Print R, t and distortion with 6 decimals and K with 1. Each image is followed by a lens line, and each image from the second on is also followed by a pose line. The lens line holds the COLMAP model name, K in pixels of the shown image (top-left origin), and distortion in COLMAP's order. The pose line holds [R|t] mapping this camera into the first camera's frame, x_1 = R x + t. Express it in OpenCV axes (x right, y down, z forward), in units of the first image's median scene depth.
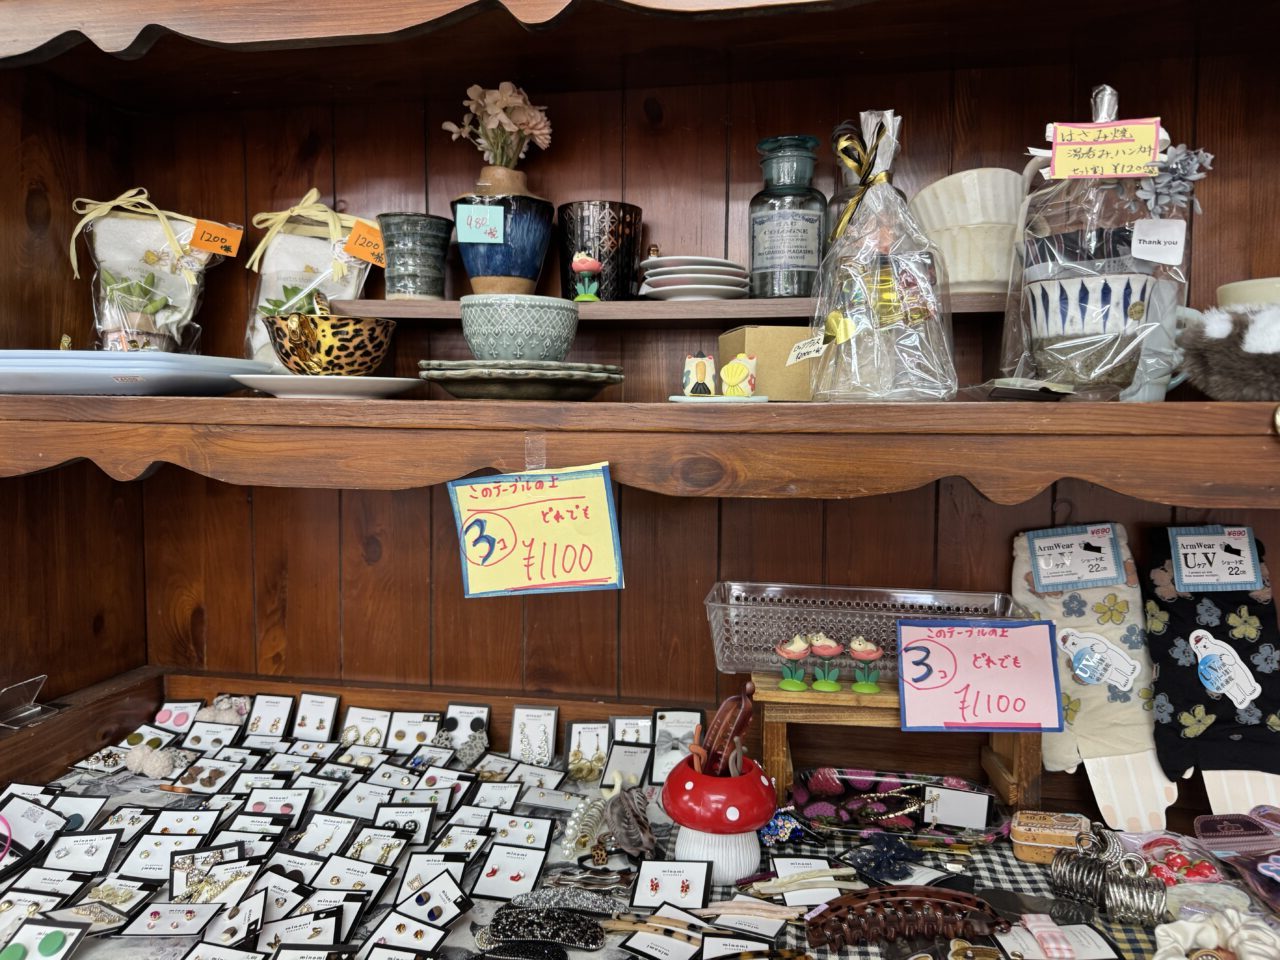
lens RADIAL K [[908.0, 0, 648.6], [0, 908.0, 479.4], [0, 0, 1]] dist [0.064236, -0.004167]
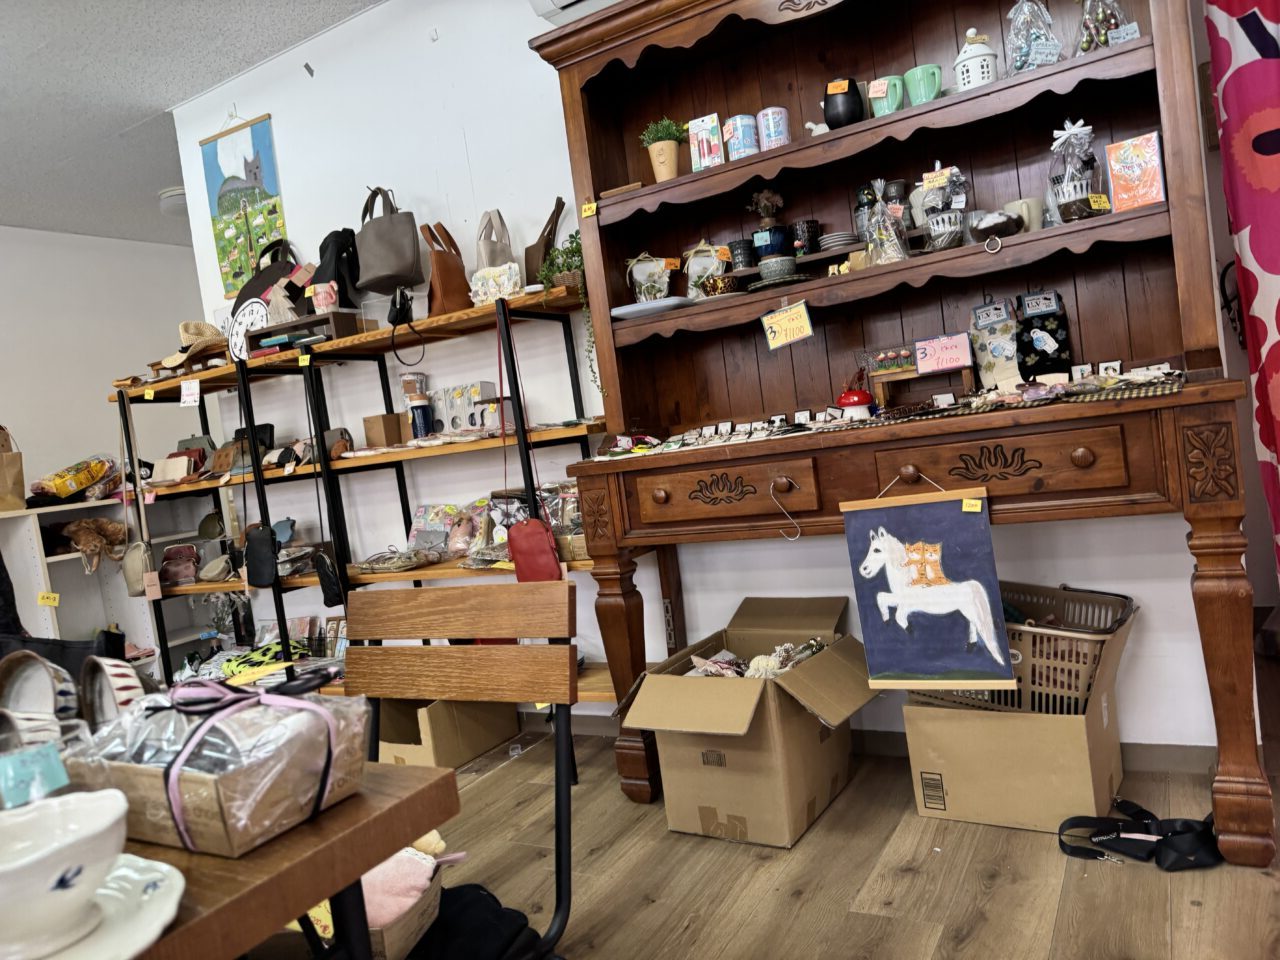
lens RADIAL K [[908.0, 0, 639.5], [0, 908.0, 484.4], [0, 0, 1]] dist [0.064236, -0.004167]
pose [[0.929939, -0.114059, -0.349577, 0.401078], [0.113982, 0.993264, -0.020867, 0.541706], [0.349603, -0.020441, 0.936675, -1.977060]]
